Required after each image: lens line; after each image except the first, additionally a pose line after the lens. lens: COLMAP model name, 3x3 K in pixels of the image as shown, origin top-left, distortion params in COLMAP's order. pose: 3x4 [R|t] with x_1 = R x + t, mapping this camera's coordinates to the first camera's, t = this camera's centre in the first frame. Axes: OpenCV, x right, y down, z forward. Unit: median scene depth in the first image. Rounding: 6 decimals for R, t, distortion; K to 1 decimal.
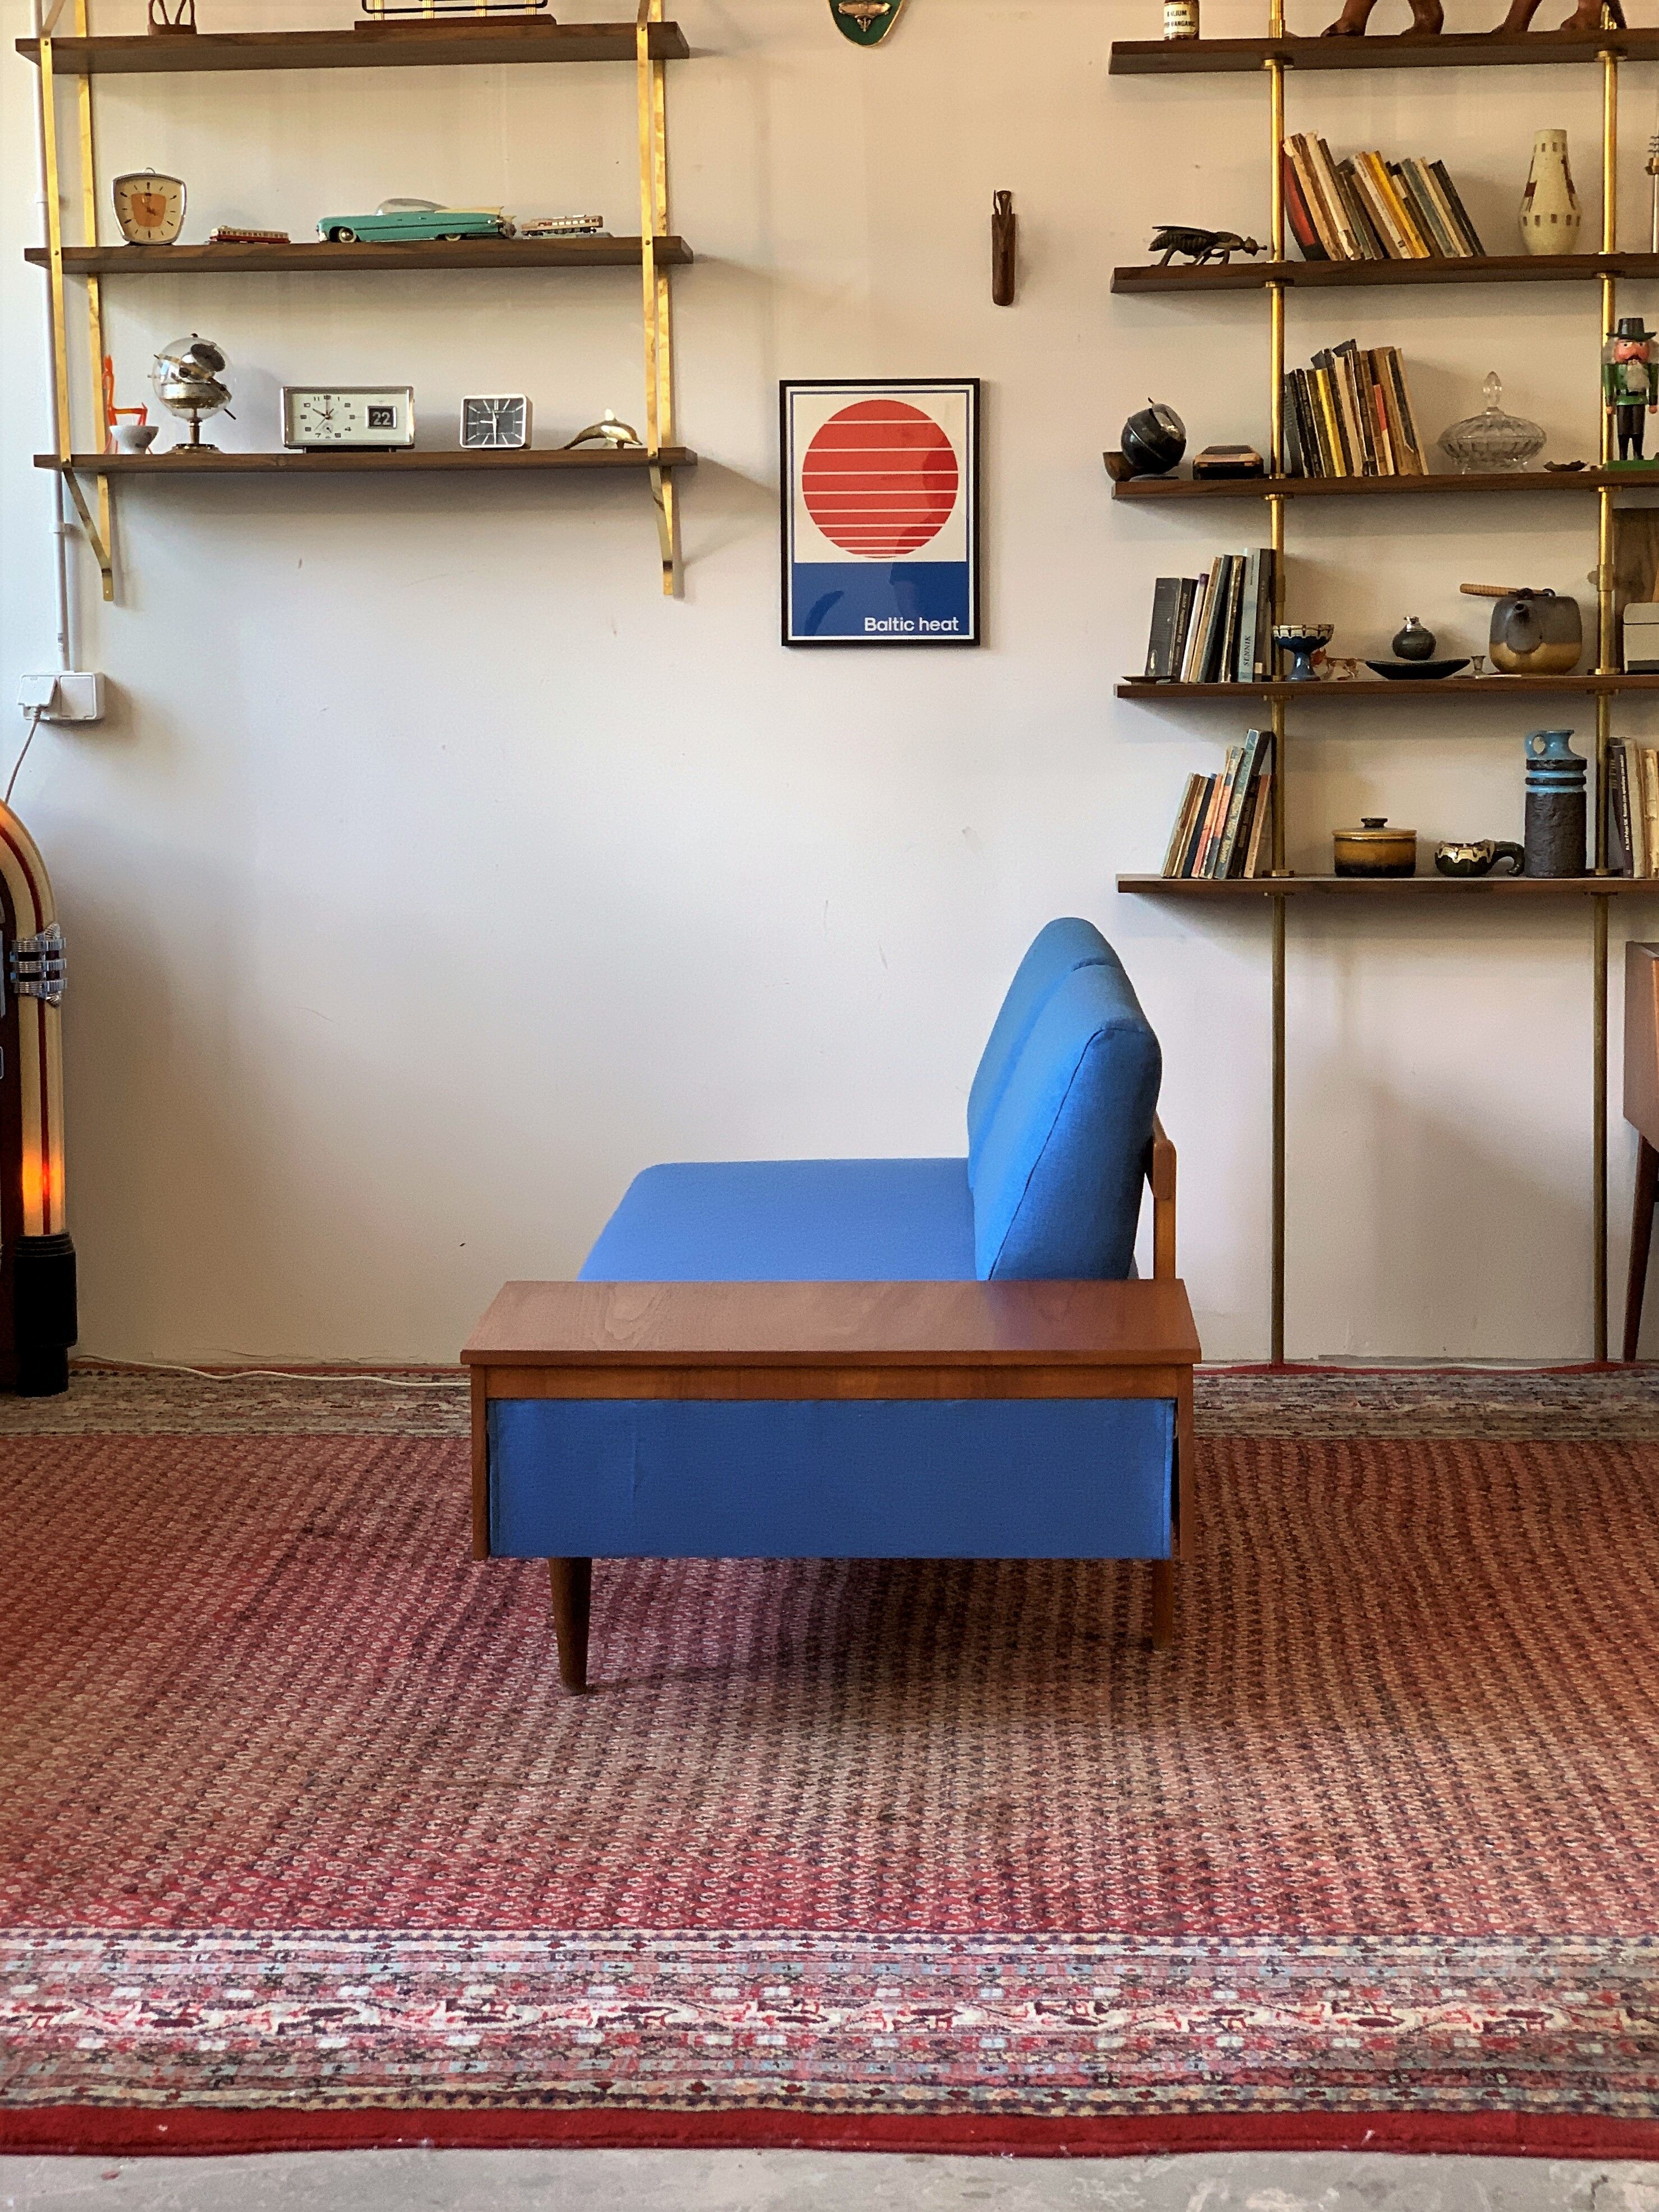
lens RADIAL K [[3491.6, 0, 829.5], [0, 3491.6, 1106.0], [0, 0, 1]] dist [0.182883, -1.100416]
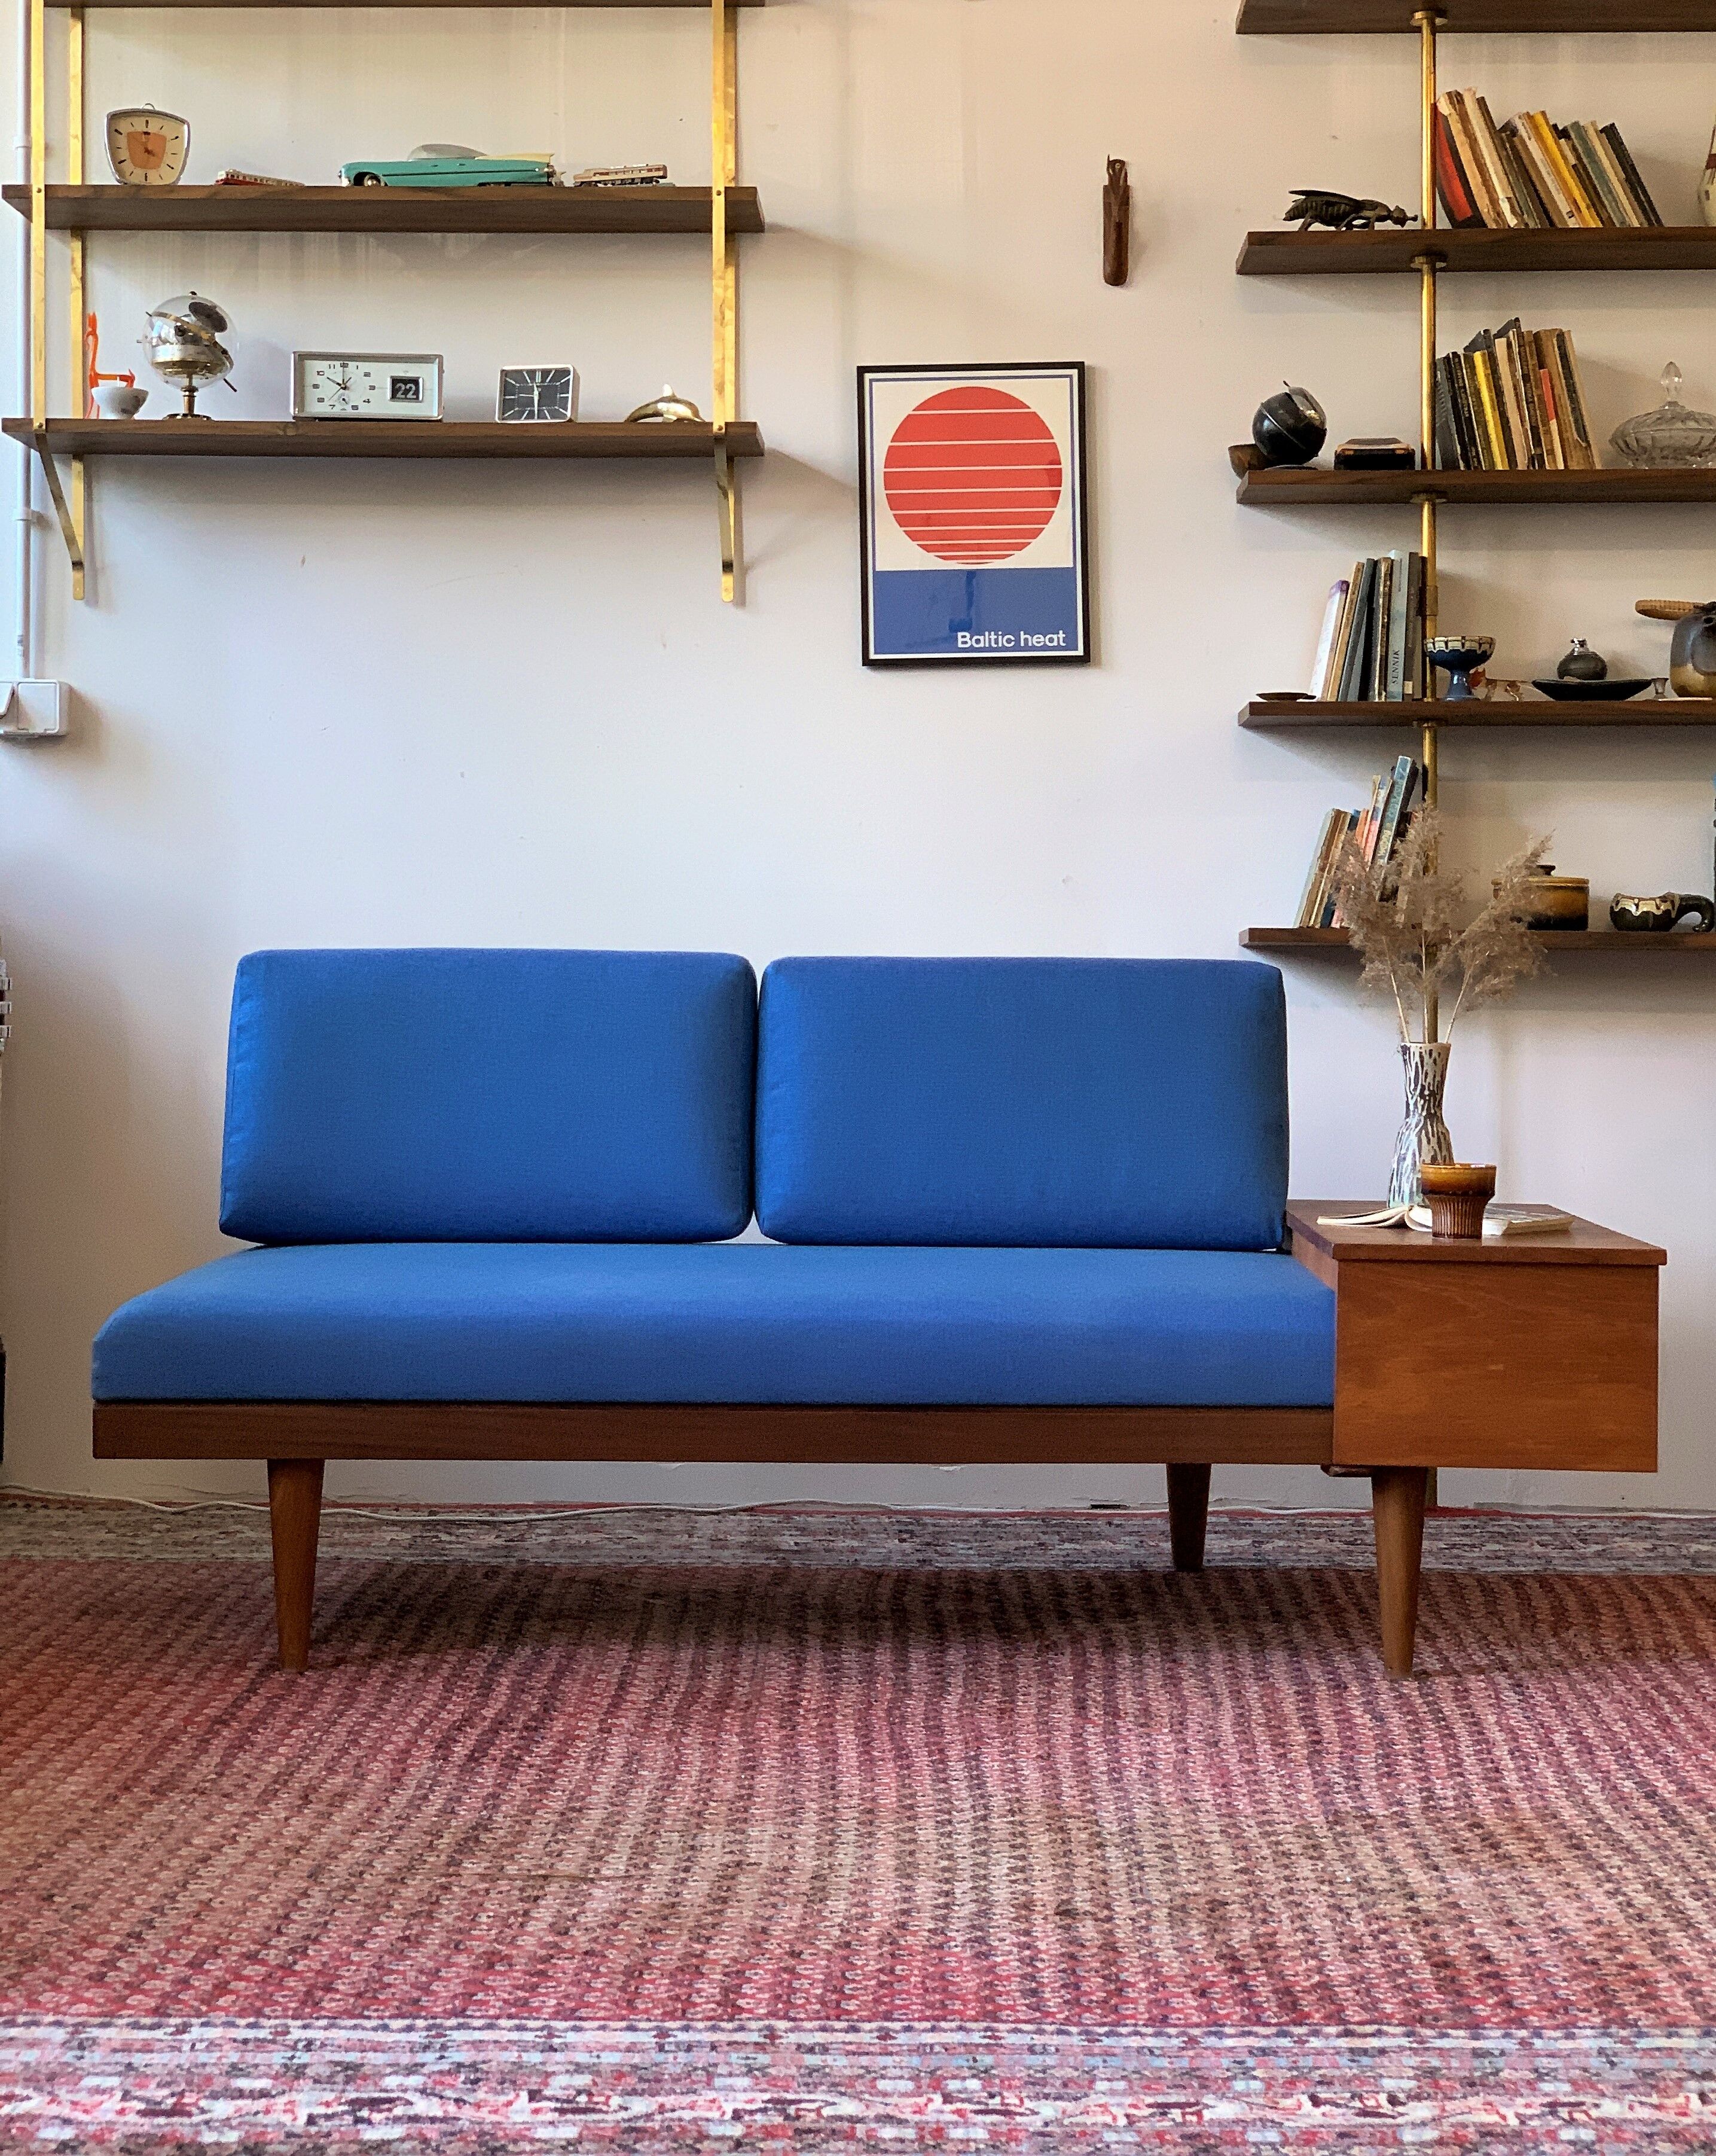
lens RADIAL K [[3734.2, 0, 901.5], [0, 3734.2, 942.4], [0, 0, 1]] dist [0.129529, -0.712209]
pose [[0.999257, 0.016440, 0.034856, -0.048576], [-0.011336, 0.989820, -0.141870, 0.098755], [-0.036834, 0.141370, 0.989271, 0.132432]]
